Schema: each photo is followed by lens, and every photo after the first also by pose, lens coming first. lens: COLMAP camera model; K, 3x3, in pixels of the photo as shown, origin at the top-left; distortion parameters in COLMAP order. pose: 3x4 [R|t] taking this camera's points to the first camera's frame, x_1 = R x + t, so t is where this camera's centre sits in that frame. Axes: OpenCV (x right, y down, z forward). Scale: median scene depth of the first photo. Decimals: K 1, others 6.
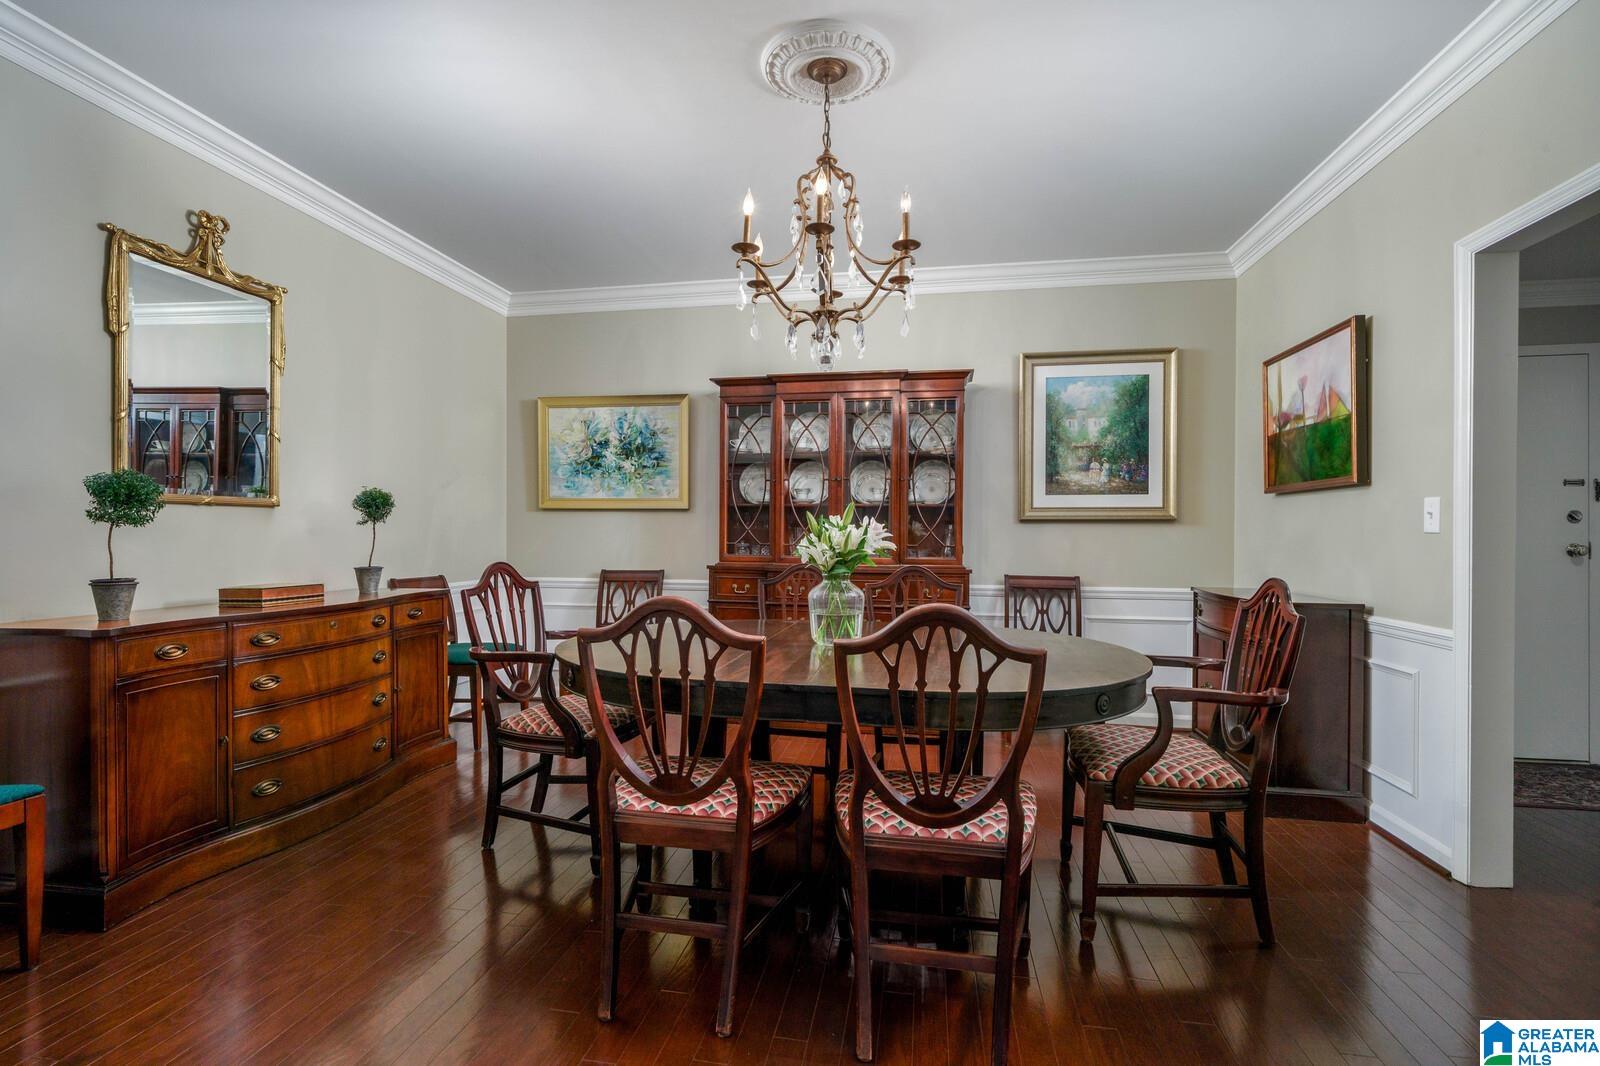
lens RADIAL K [[771.2, 0, 788.7], [0, 771.2, 535.6], [0, 0, 1]] dist [0.001240, -0.000251]
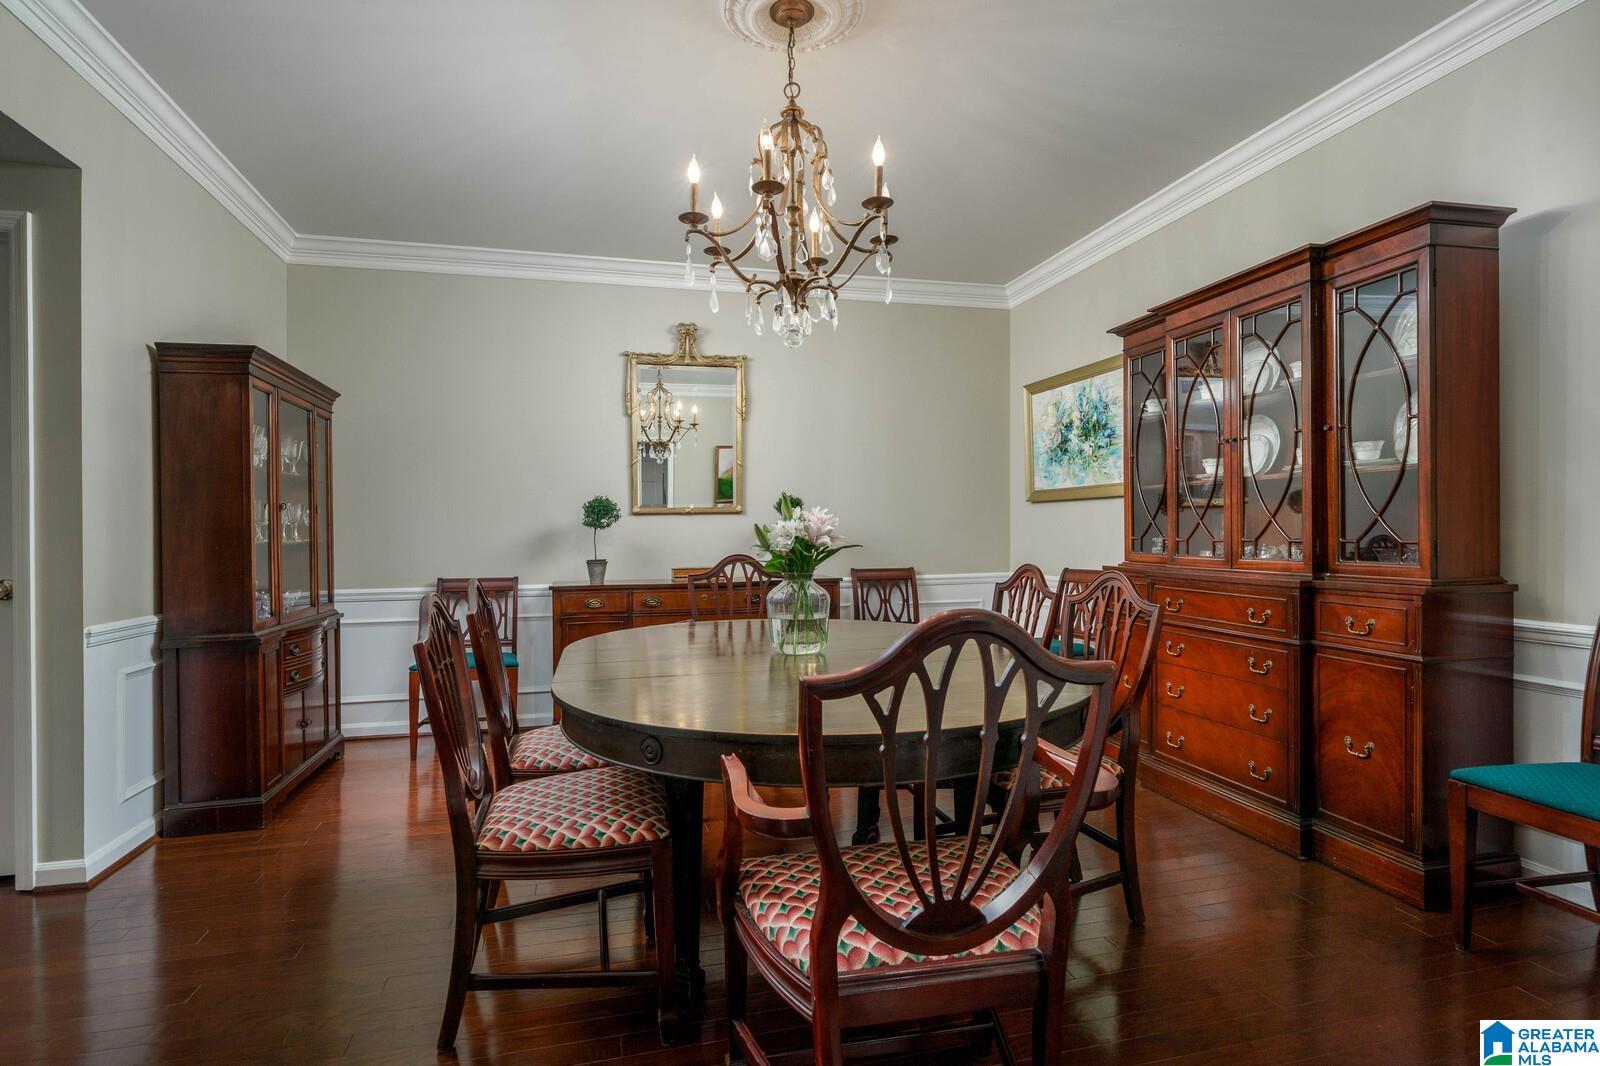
lens RADIAL K [[803.0, 0, 767.7], [0, 803.0, 534.8], [0, 0, 1]] dist [-0.000213, 0.000816]
pose [[0.397371, -0.005906, -0.917639, 0.512725], [0.011430, 0.999934, -0.001486, 0.003960], [0.917587, -0.009898, 0.397412, 0.343280]]
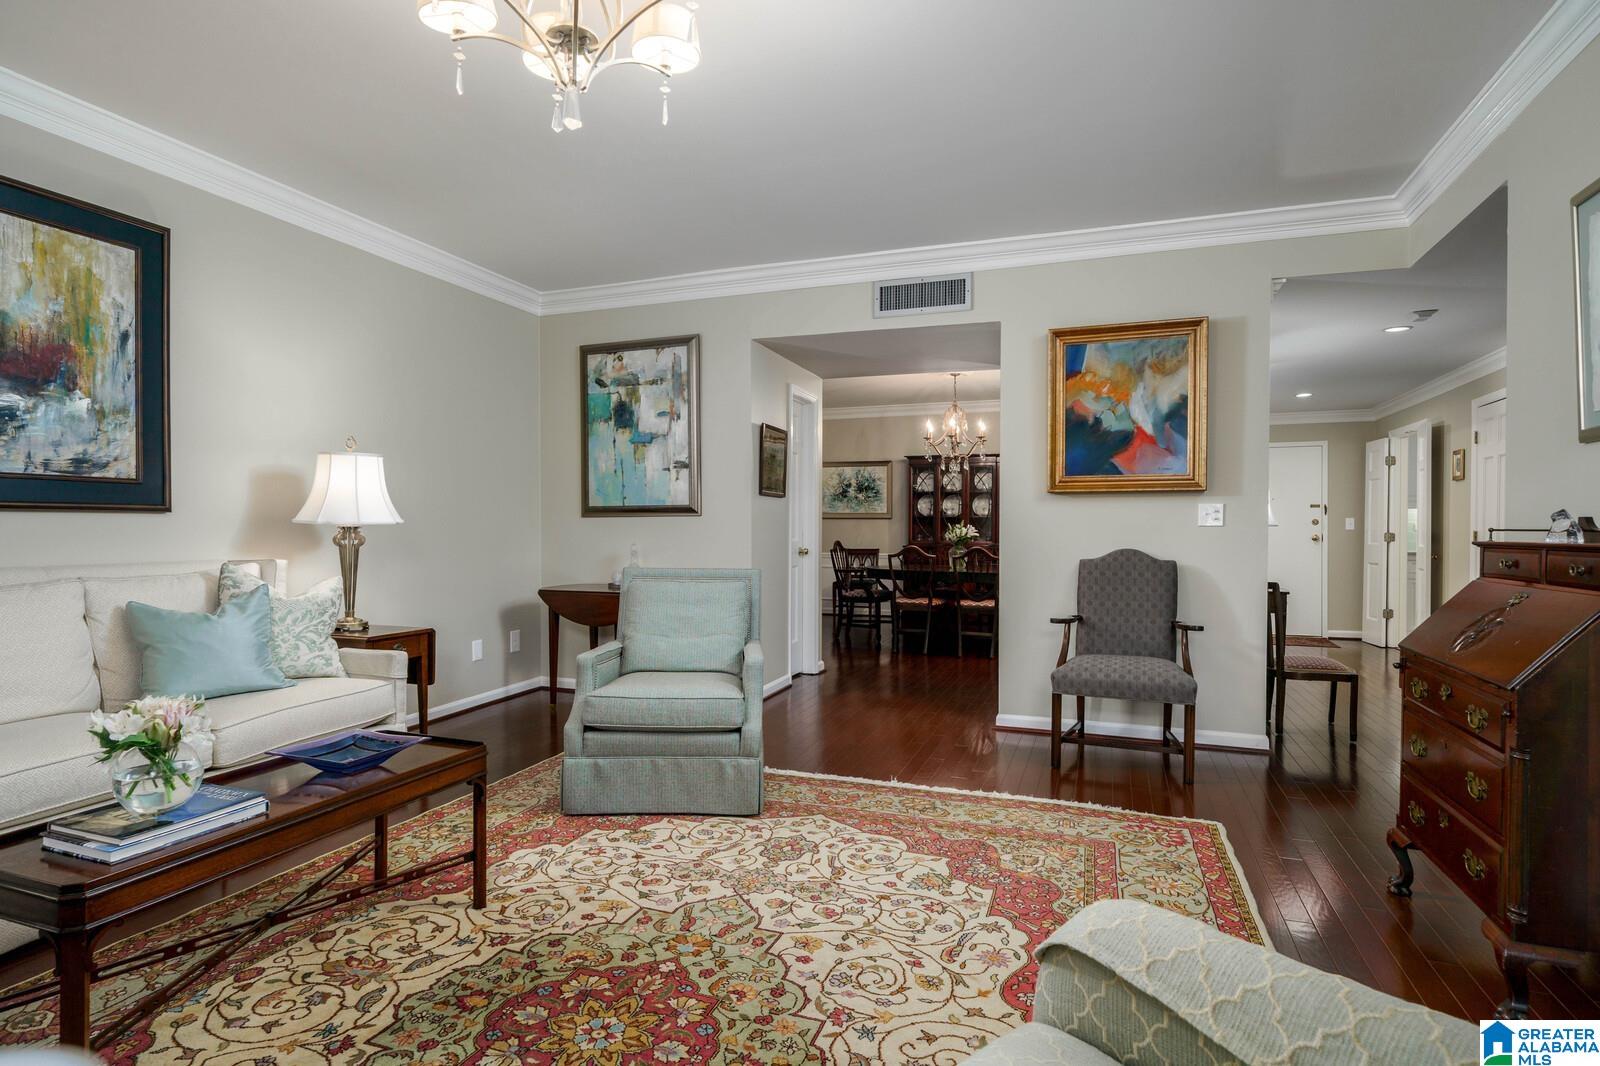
lens RADIAL K [[833.7, 0, 798.6], [0, 833.7, 535.1], [0, 0, 1]] dist [0.002671, 0.000601]
pose [[0.984711, -0.000070, -0.174193, 0.010020], [0.000760, 0.999992, 0.003894, 0.001401], [0.174192, -0.003967, 0.984704, -1.257772]]
